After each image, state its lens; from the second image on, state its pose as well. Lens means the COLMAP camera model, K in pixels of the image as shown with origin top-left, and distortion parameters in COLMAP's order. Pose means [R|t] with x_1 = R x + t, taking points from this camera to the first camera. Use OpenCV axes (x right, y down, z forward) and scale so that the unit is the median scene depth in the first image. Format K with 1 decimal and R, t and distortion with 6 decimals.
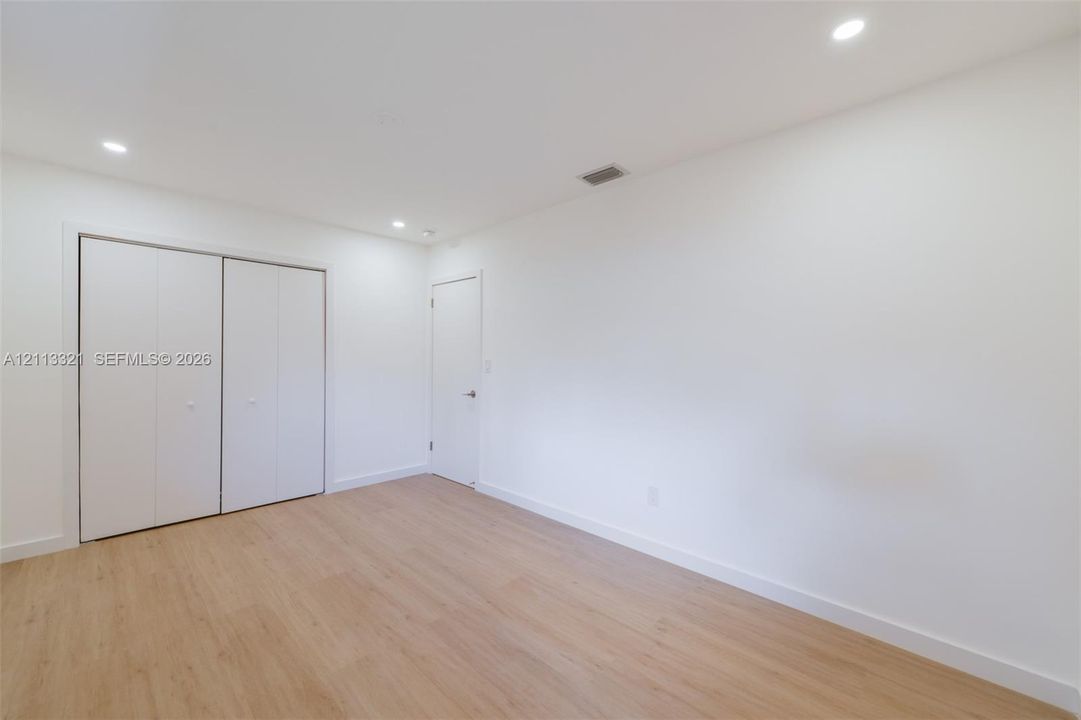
lens RADIAL K [[444.3, 0, 554.3], [0, 444.3, 357.4], [0, 0, 1]] dist [0.008746, 0.000186]
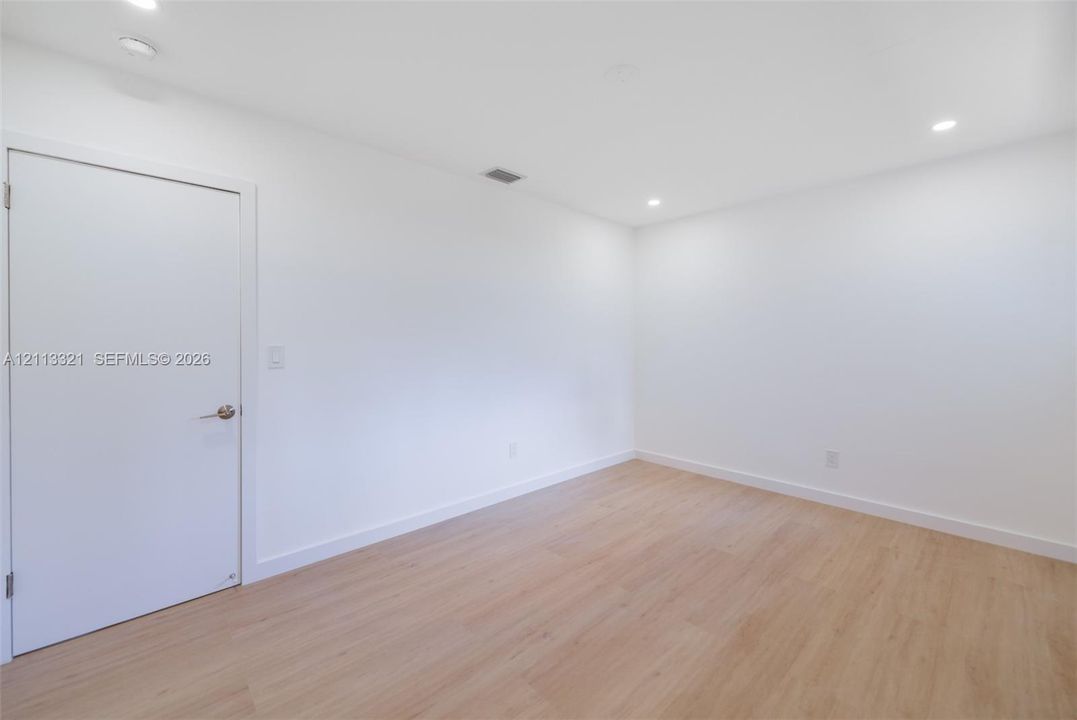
lens RADIAL K [[427.8, 0, 532.2], [0, 427.8, 354.9], [0, 0, 1]] dist [0.009374, -0.000229]
pose [[0.050290, -0.040998, 0.997893, -1.176650], [-0.000561, 0.999156, 0.041078, -0.011992], [-0.998735, -0.002625, 0.050224, 1.074441]]
